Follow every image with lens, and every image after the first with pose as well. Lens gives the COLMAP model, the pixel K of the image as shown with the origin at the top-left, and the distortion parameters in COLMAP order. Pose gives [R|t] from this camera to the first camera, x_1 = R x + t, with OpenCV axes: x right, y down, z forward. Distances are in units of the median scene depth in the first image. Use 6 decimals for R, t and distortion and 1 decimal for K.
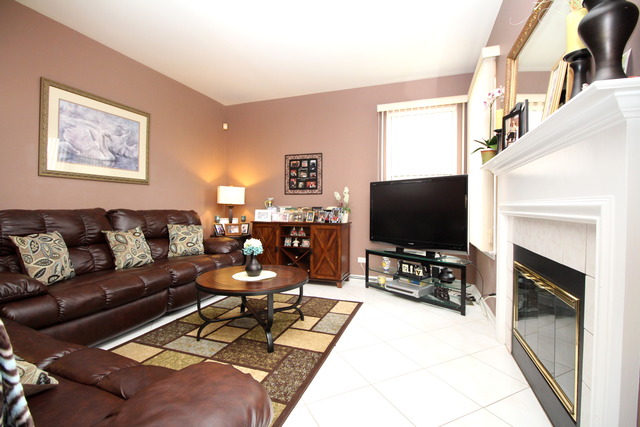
lens RADIAL K [[296.9, 0, 323.4], [0, 296.9, 211.9], [0, 0, 1]] dist [-0.011847, -0.001086]
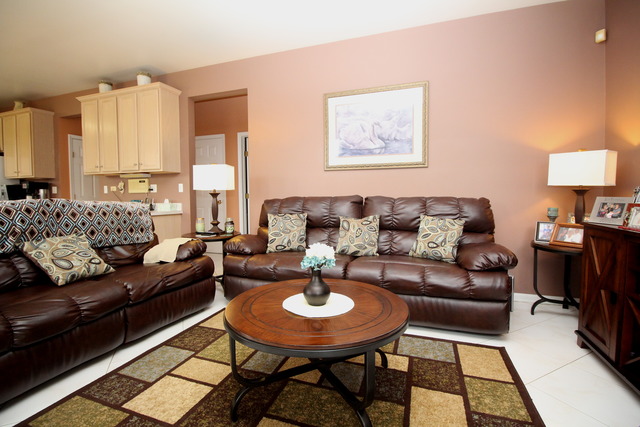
lens RADIAL K [[296.9, 0, 321.0], [0, 296.9, 209.3], [0, 0, 1]] dist [-0.011847, -0.001086]
pose [[-0.003633, 0.043417, -0.999050, 0.294462], [-0.009217, 0.999013, 0.043449, -0.006546], [0.999951, 0.009366, -0.003230, 0.794568]]
